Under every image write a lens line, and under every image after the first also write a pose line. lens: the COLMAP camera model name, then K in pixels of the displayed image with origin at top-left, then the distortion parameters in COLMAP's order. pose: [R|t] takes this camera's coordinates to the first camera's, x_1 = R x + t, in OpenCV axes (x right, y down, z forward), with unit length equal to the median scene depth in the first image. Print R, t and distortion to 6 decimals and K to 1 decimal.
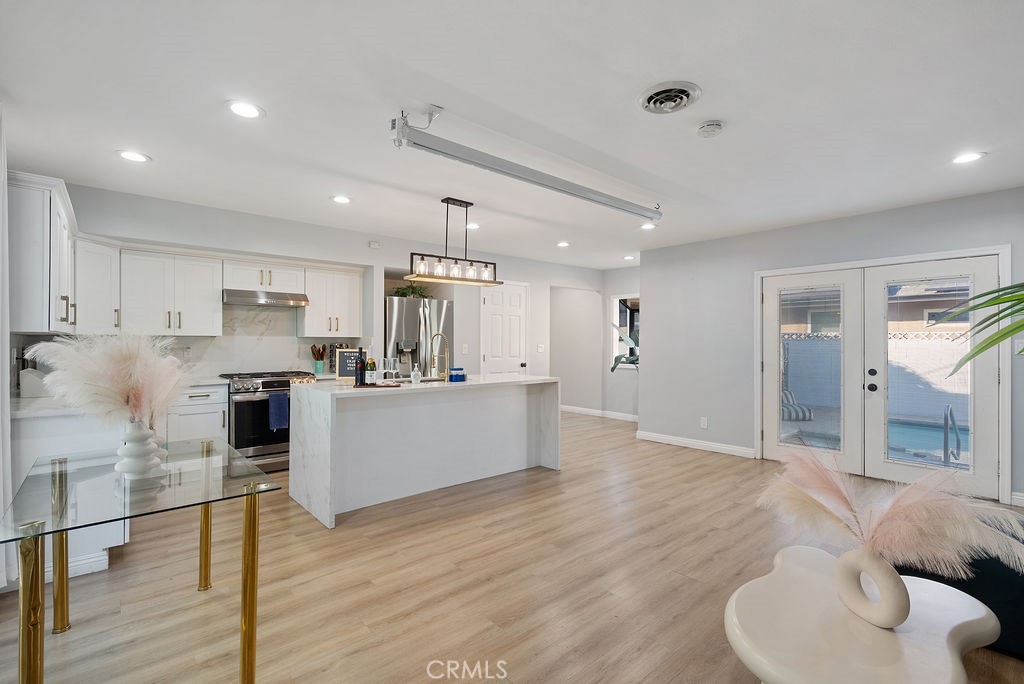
lens RADIAL K [[467.9, 0, 517.6], [0, 467.9, 340.9], [0, 0, 1]] dist [-0.001576, -0.000061]
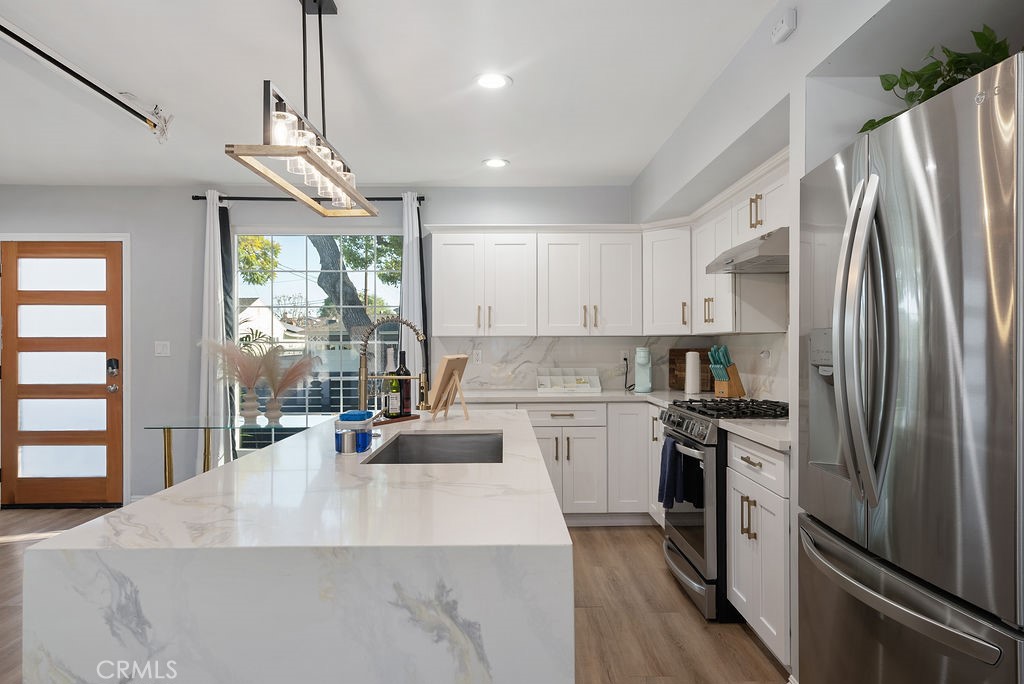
lens RADIAL K [[650.5, 0, 518.0], [0, 650.5, 341.9], [0, 0, 1]] dist [0.009307, 0.001690]
pose [[-0.650816, -0.003263, -0.759228, 0.179905], [0.005379, 0.999946, -0.008909, 0.008687], [0.759216, -0.009882, -0.650764, 1.497448]]
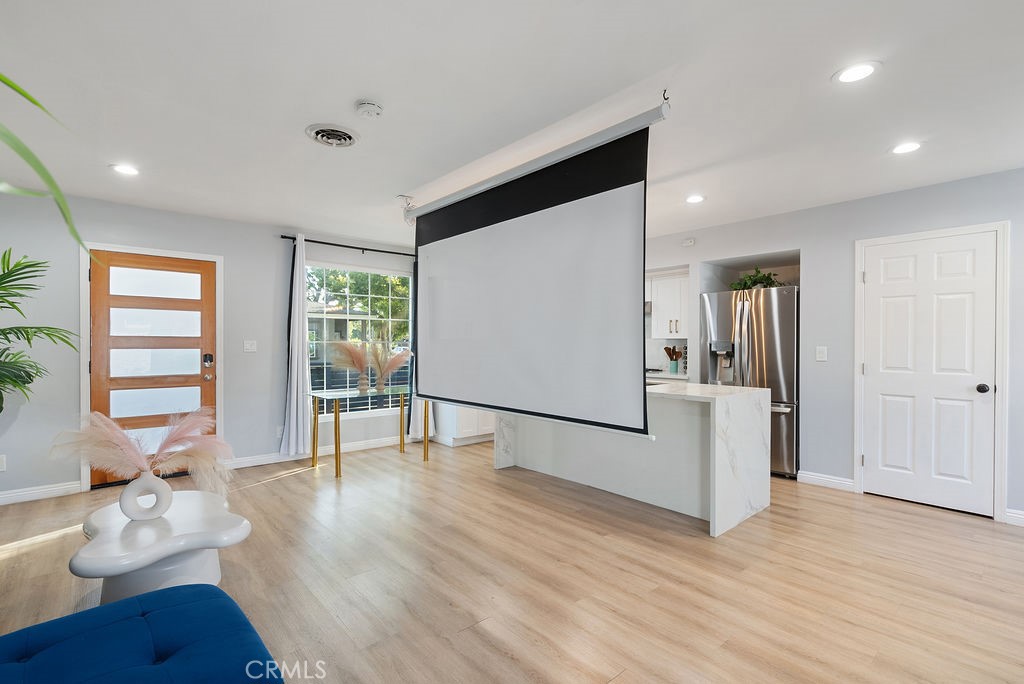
lens RADIAL K [[475.4, 0, 513.0], [0, 475.4, 346.4], [0, 0, 1]] dist [-0.001329, 0.000298]
pose [[-0.001949, 0.004438, -0.999988, 0.877413], [0.003171, 0.999985, 0.004431, 0.004497], [0.999993, -0.003162, -0.001963, 0.837351]]
